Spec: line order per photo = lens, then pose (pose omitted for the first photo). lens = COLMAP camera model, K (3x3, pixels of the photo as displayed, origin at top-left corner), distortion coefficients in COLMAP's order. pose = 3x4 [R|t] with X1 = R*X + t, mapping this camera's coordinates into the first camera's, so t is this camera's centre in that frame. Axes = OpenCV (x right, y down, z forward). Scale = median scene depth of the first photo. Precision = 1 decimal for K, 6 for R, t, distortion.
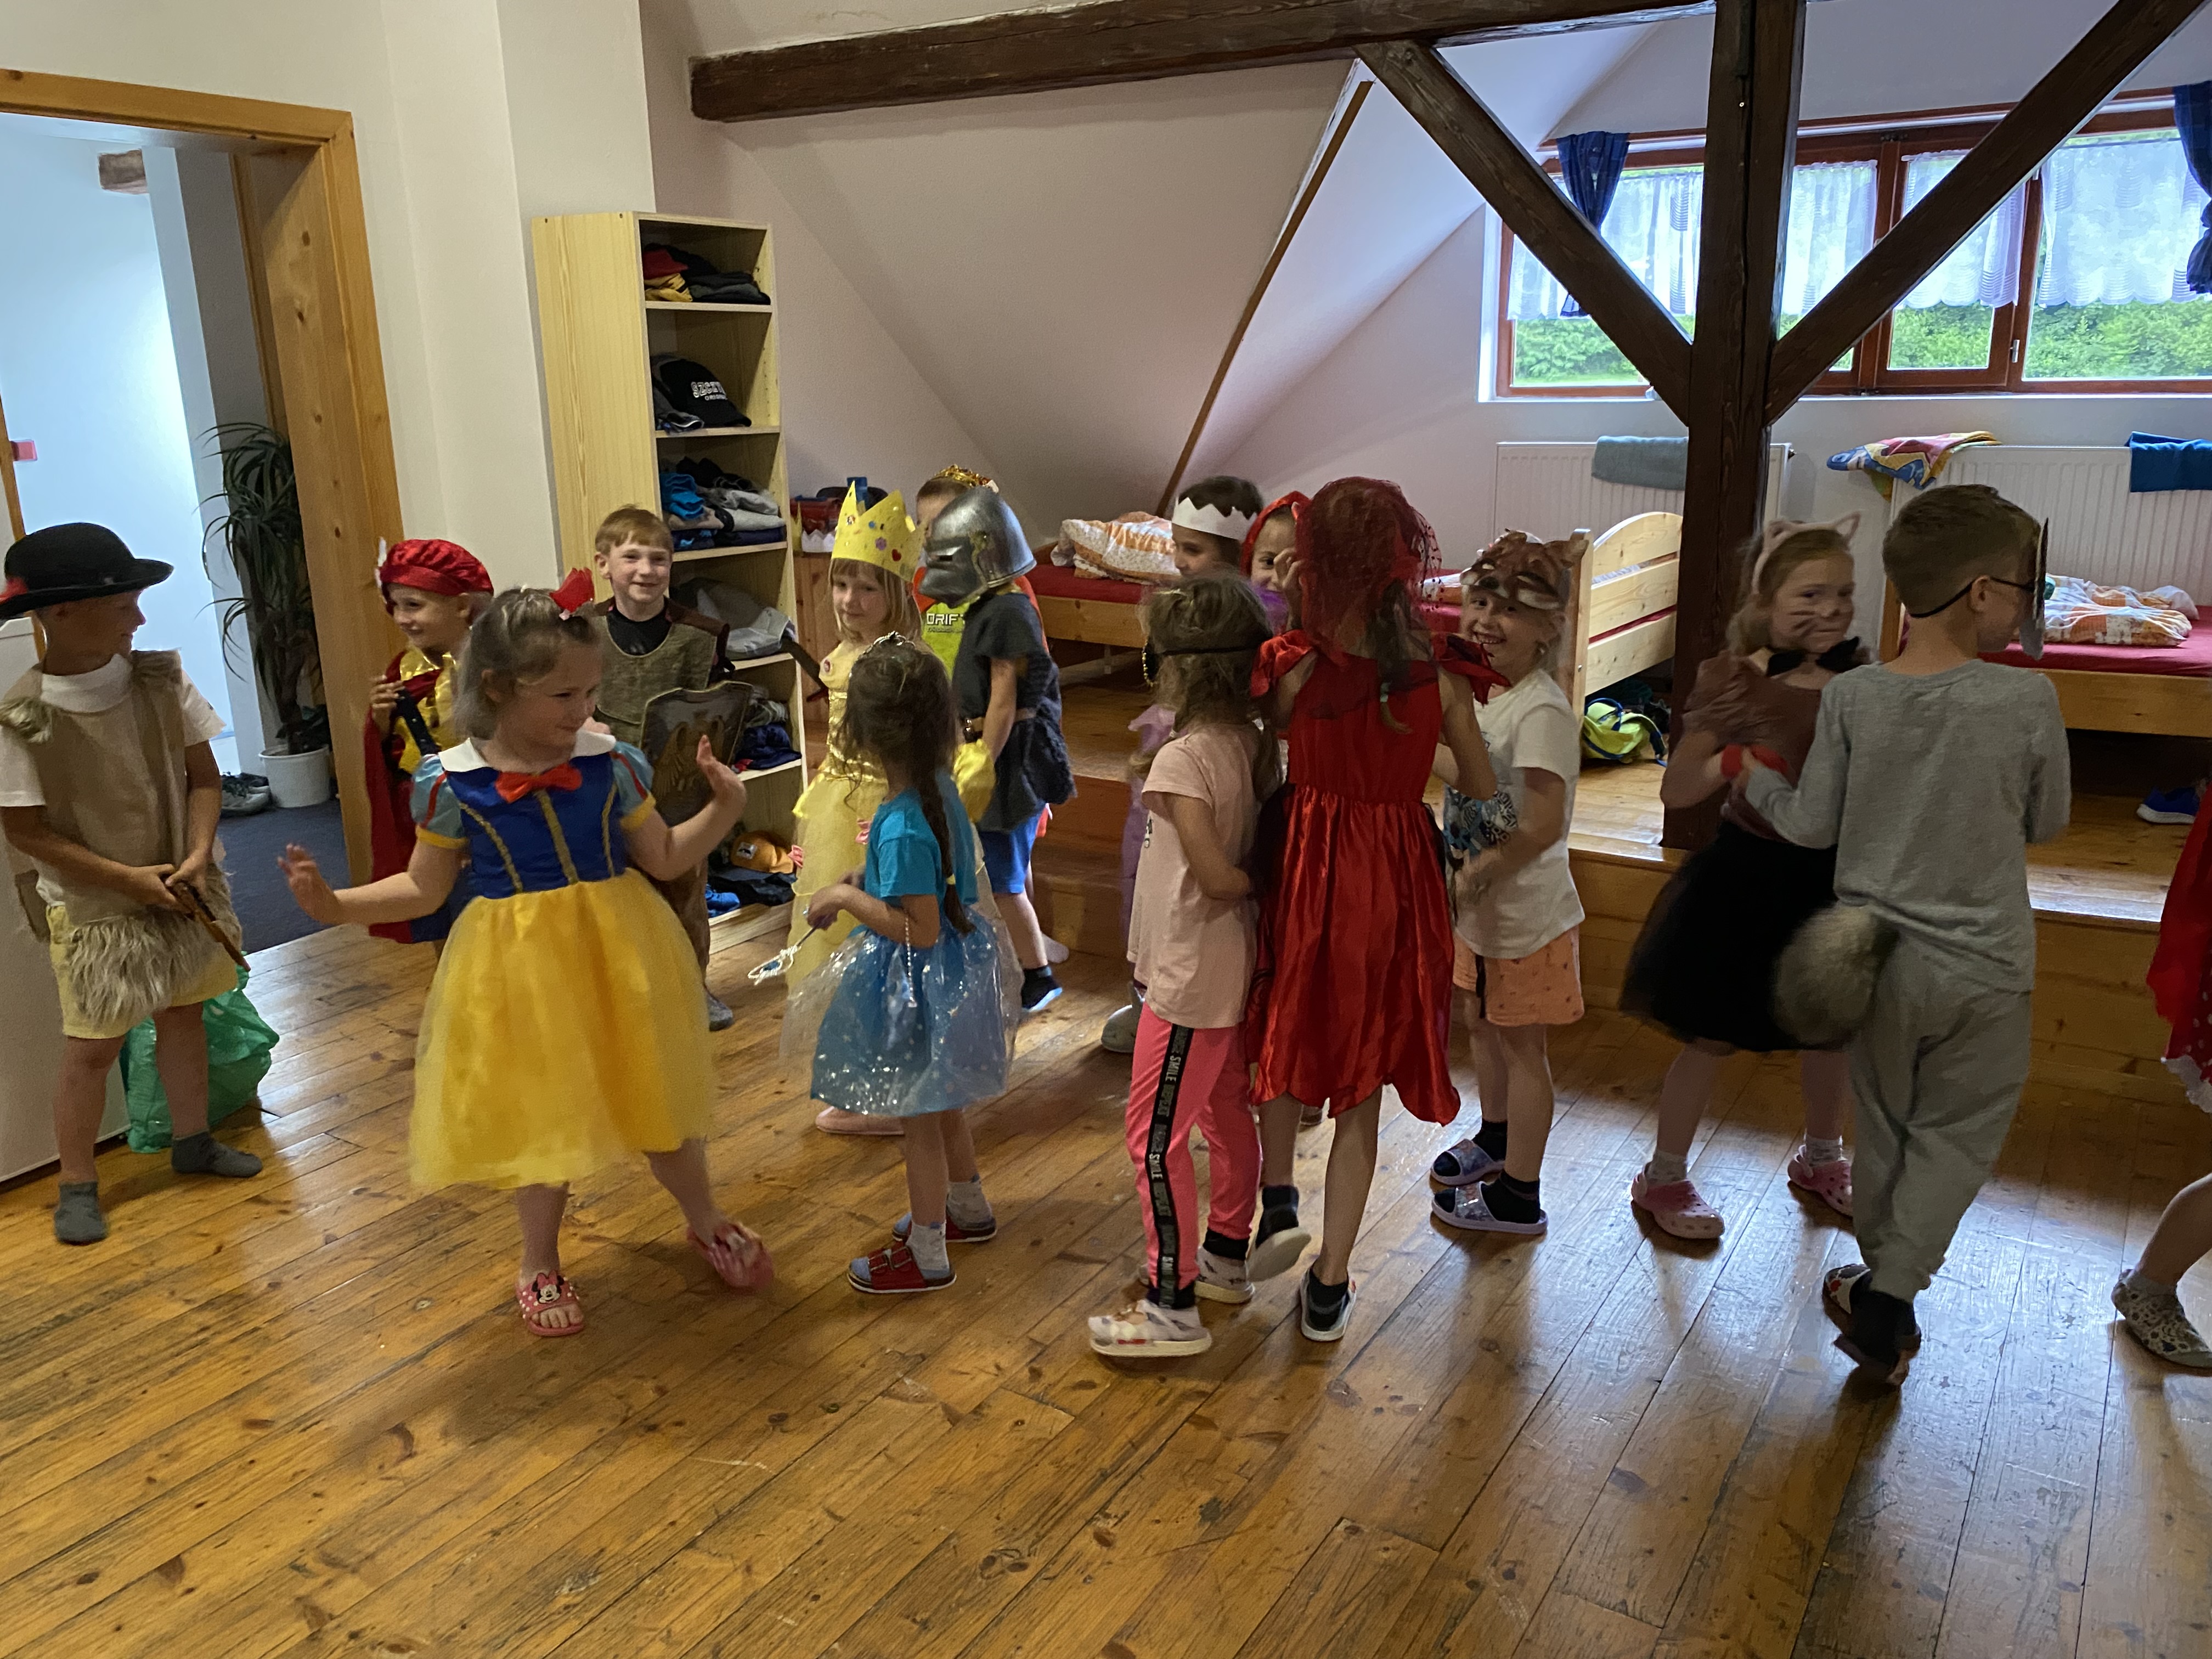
lens RADIAL K [[1678.0, 0, 1108.7], [0, 1678.0, 812.6], [0, 0, 1]] dist [0.007749, -0.004892]
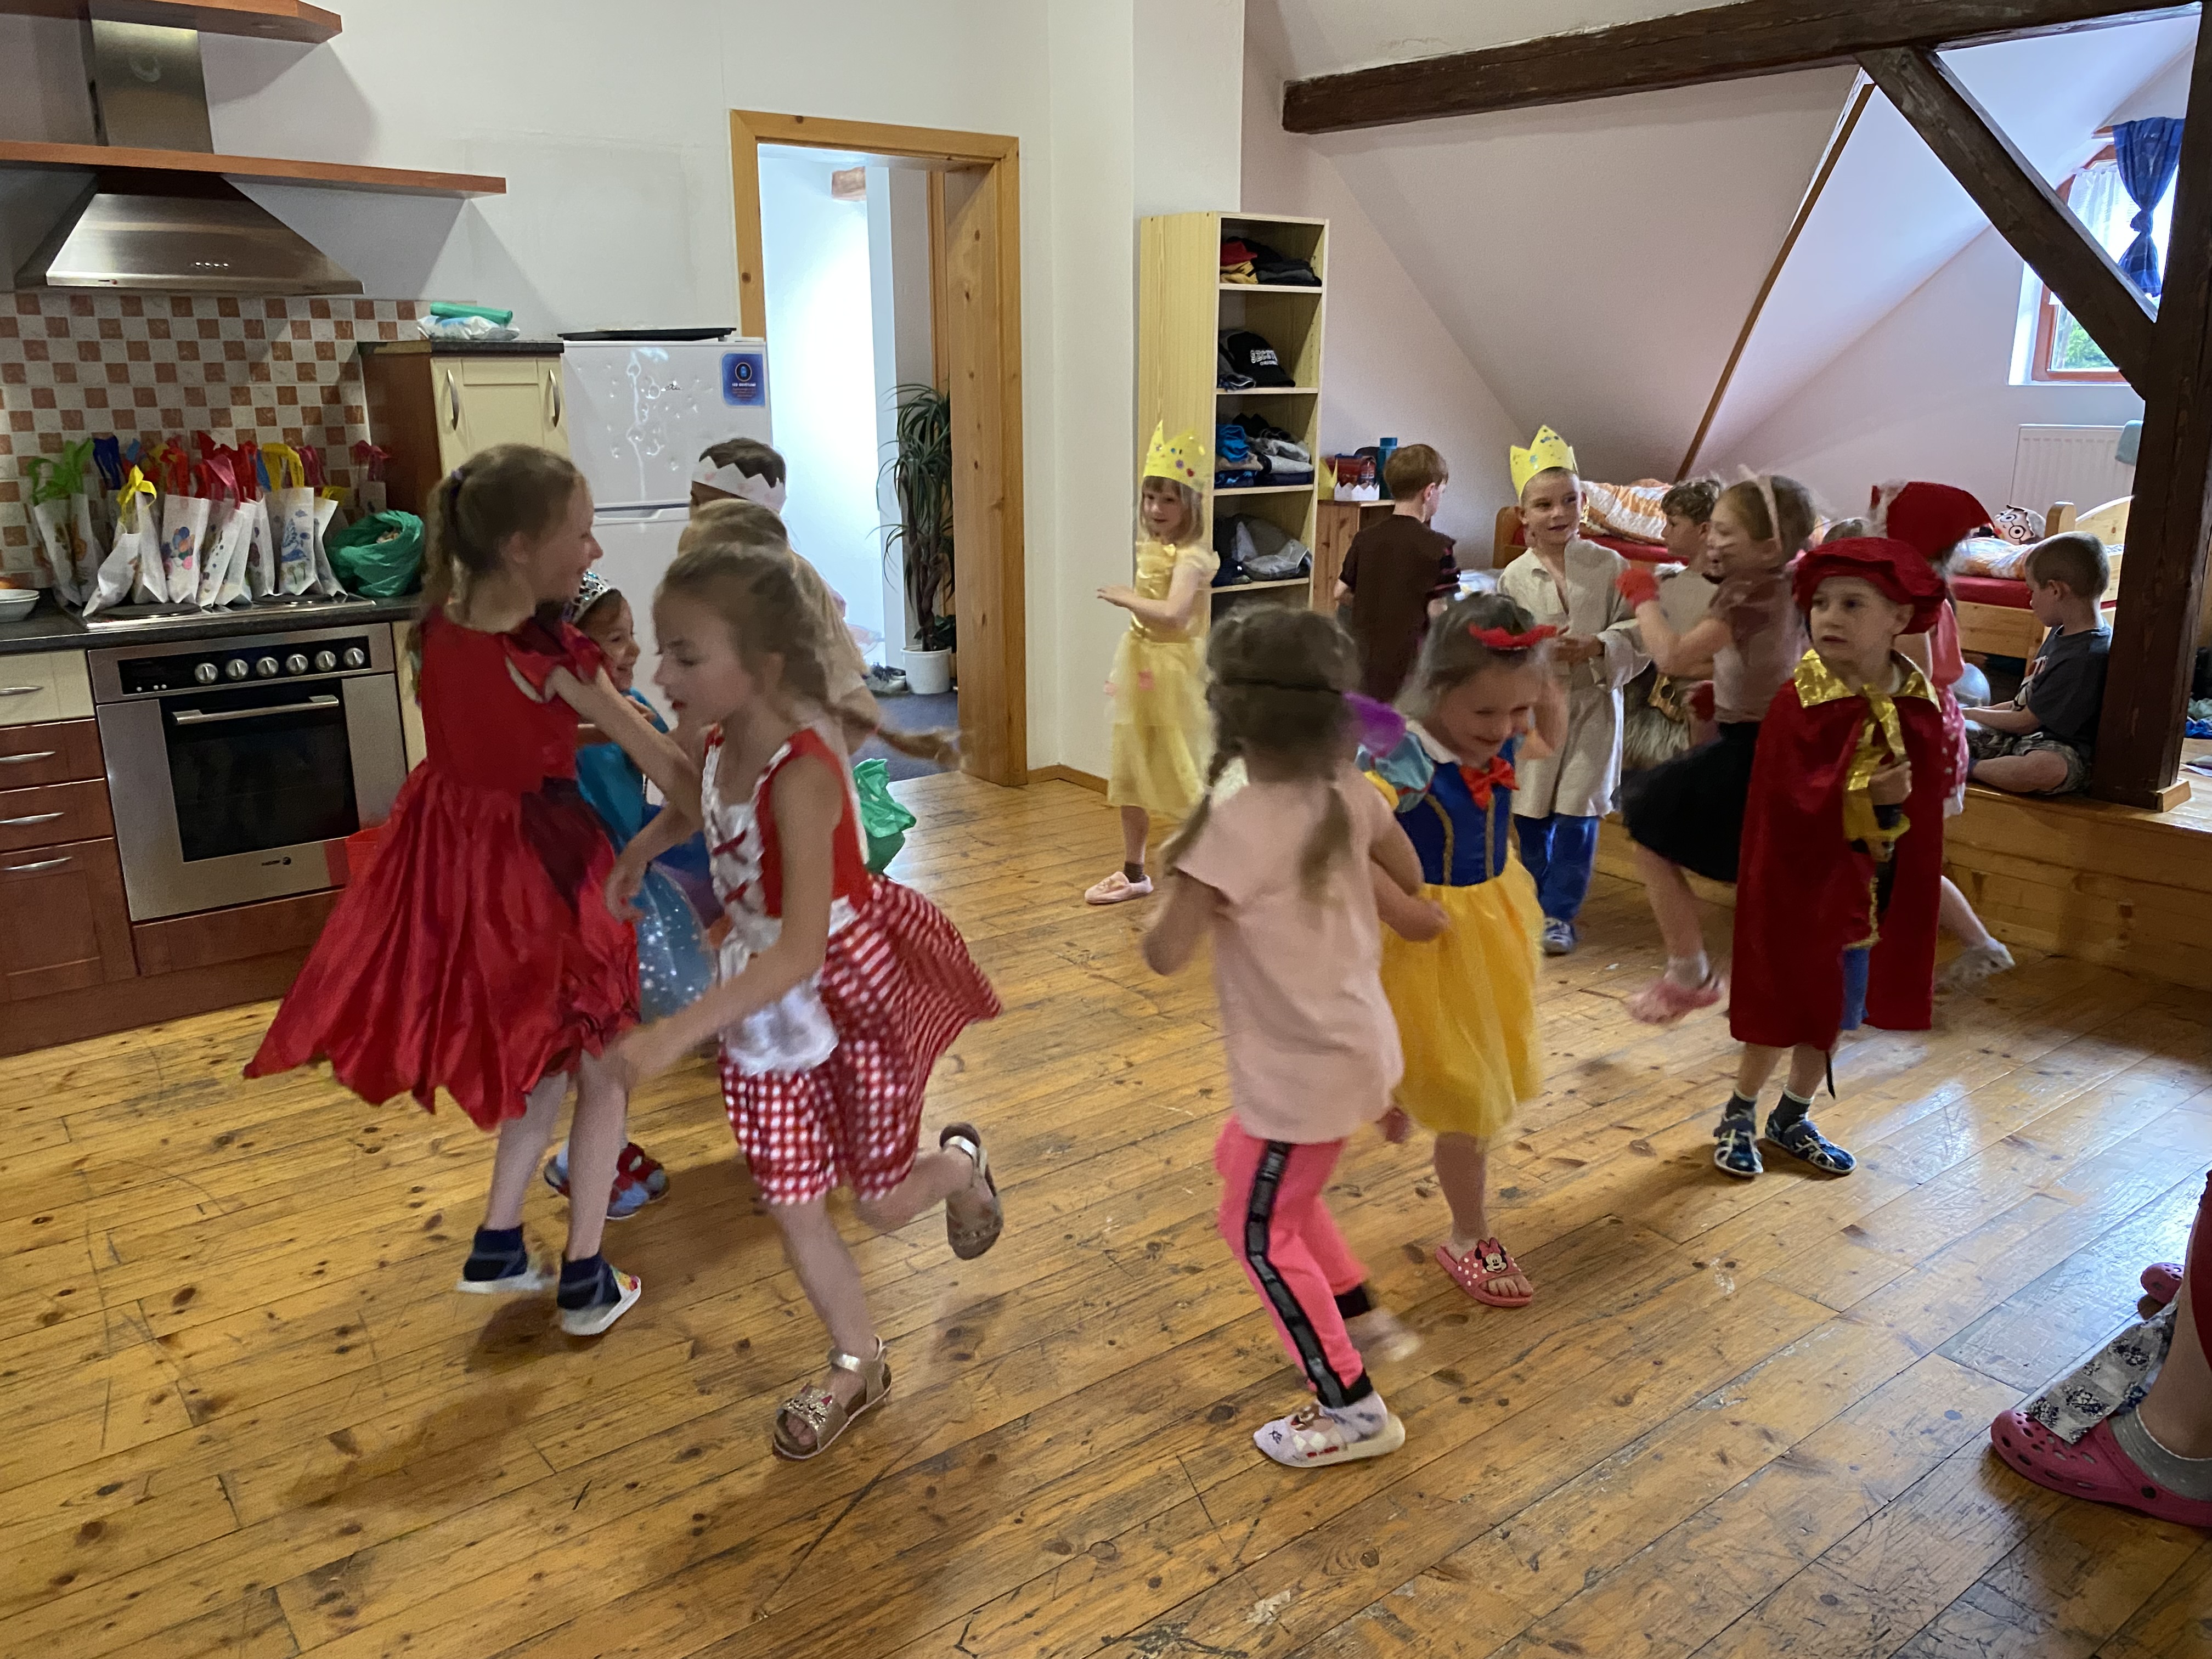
lens RADIAL K [[1692.2, 0, 1119.6], [0, 1692.2, 827.0], [0, 0, 1]] dist [0.001500, 0.004210]
pose [[0.941777, 0.103367, -0.319955, 0.091352], [-0.100678, 0.994605, 0.024981, 0.068355], [0.320811, 0.008686, 0.947104, -0.197295]]
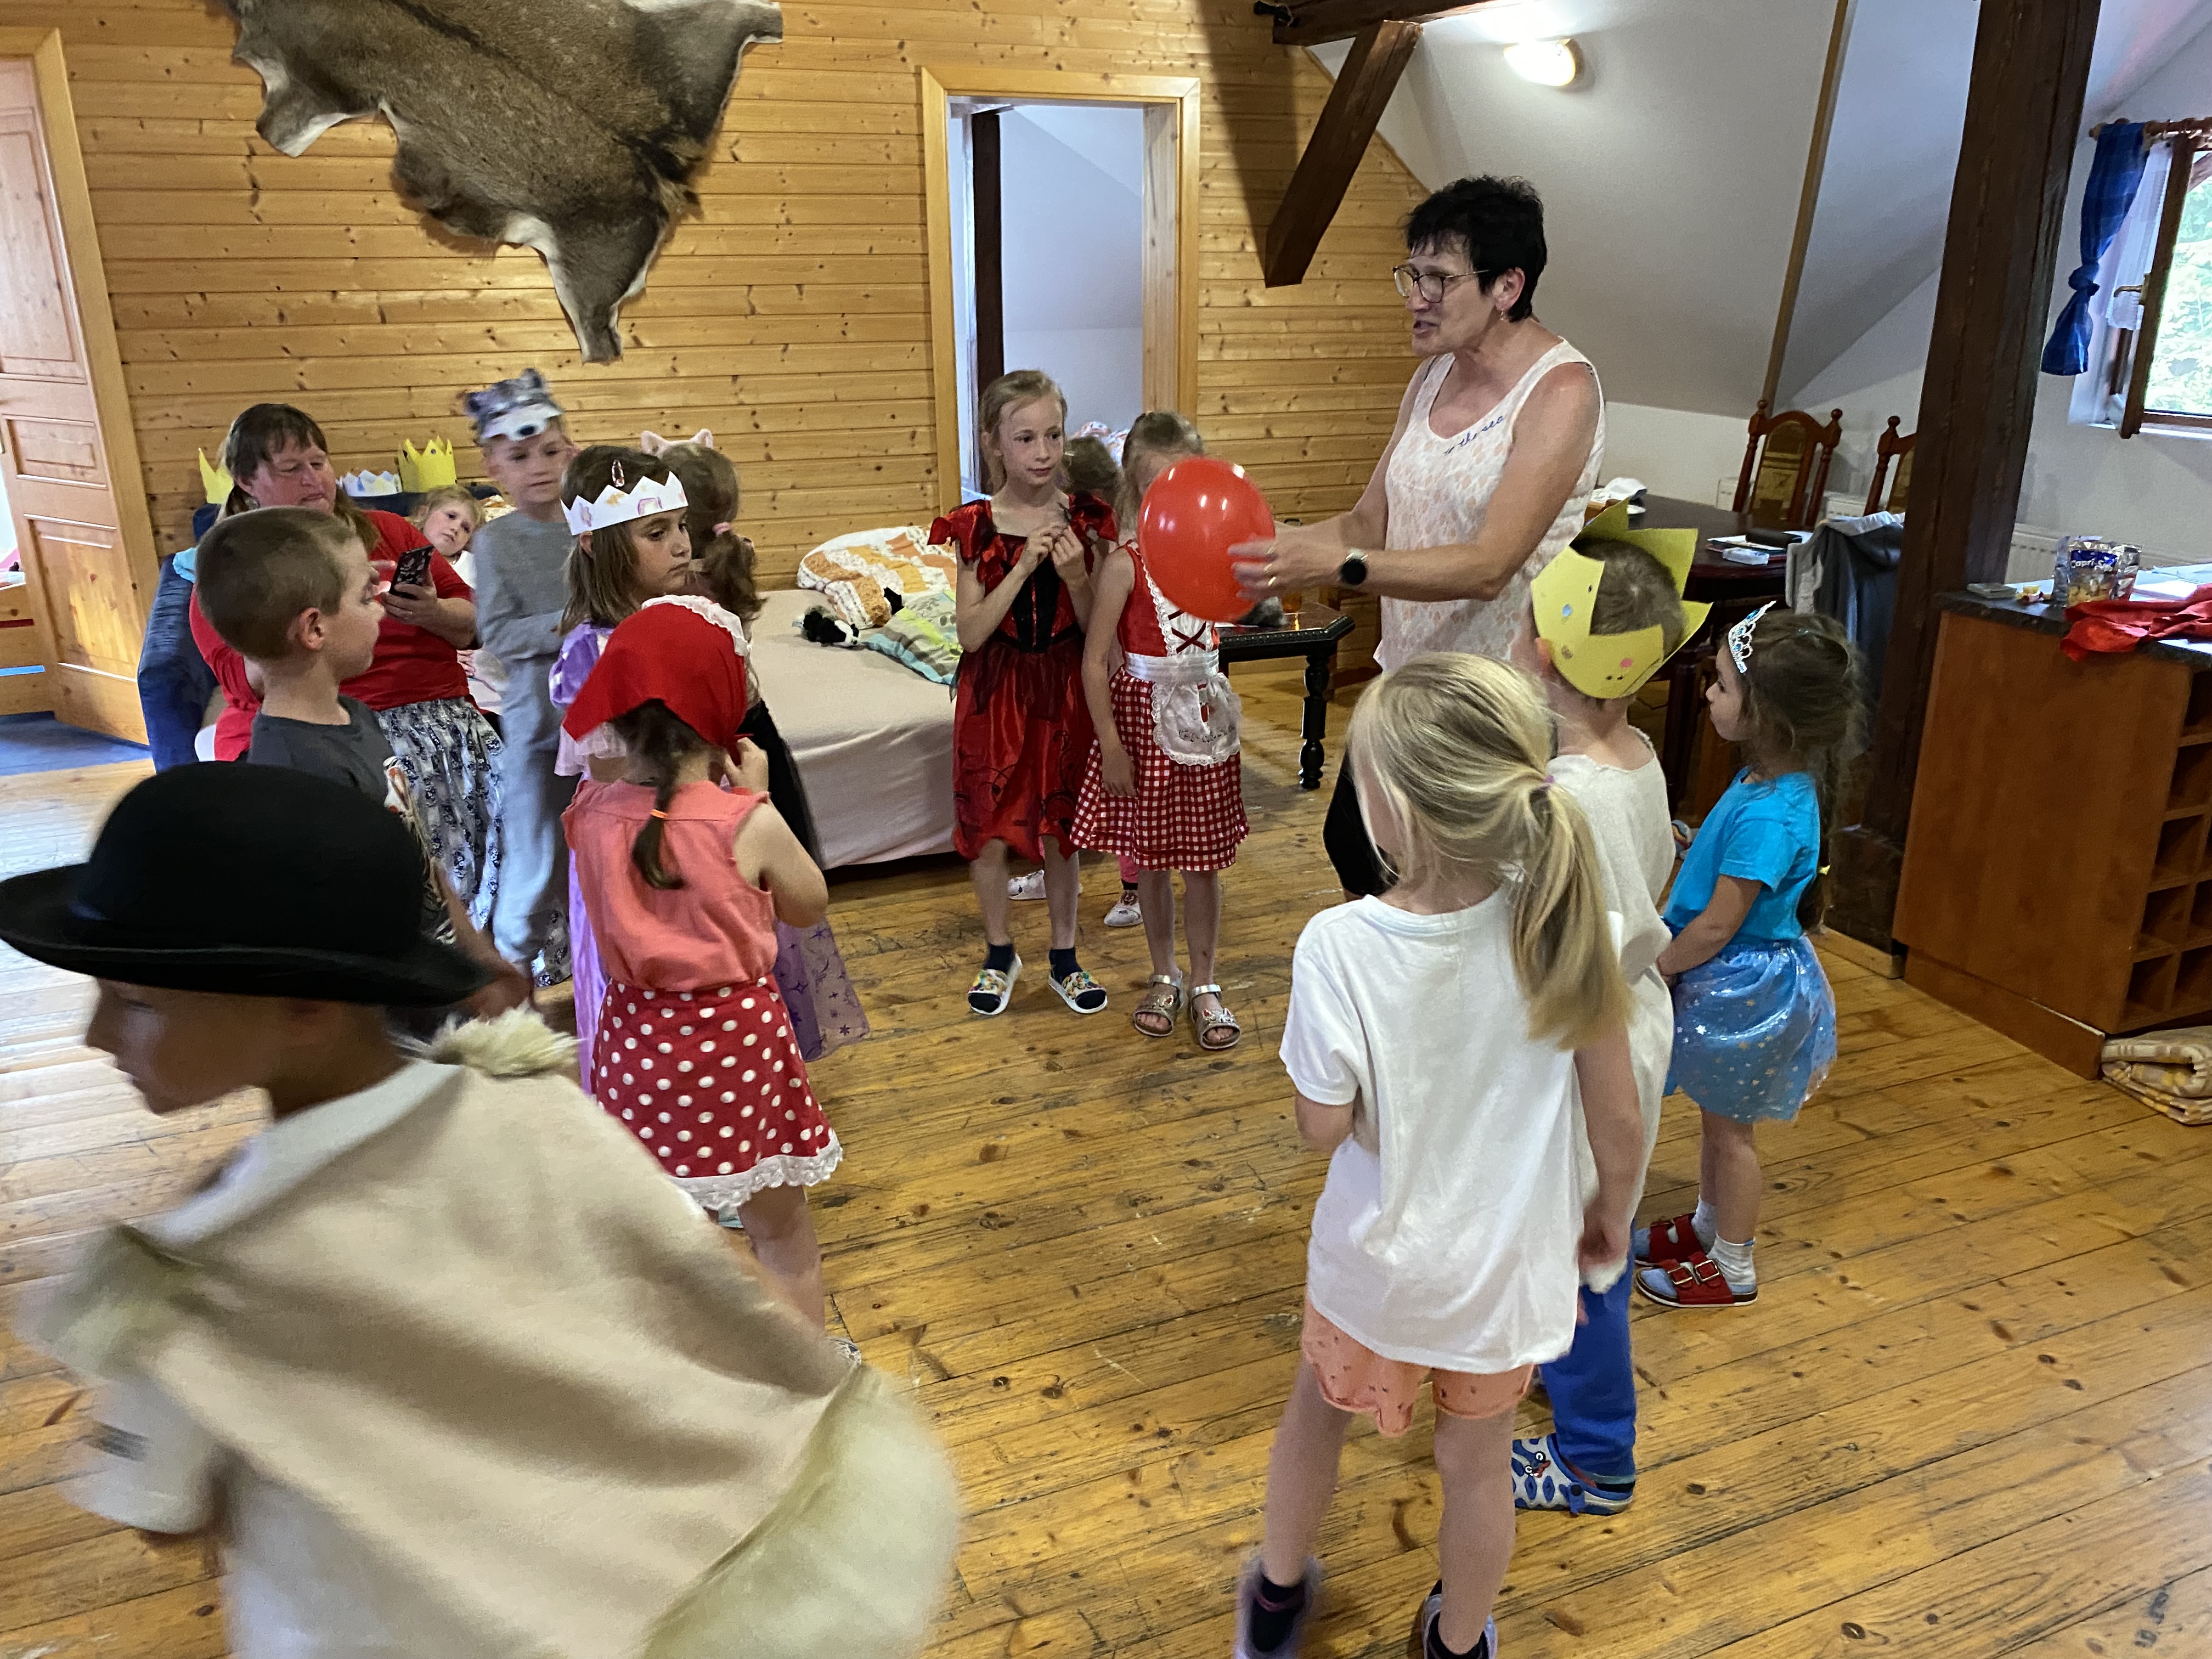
lens RADIAL K [[1735.7, 0, 1159.0], [0, 1735.7, 845.3], [0, 0, 1]] dist [0.000379, -0.000837]
pose [[-0.835117, -0.162833, 0.525418, -0.422785], [0.156963, 0.844926, 0.511334, -0.242897], [-0.527201, 0.509495, -0.680054, 0.864668]]
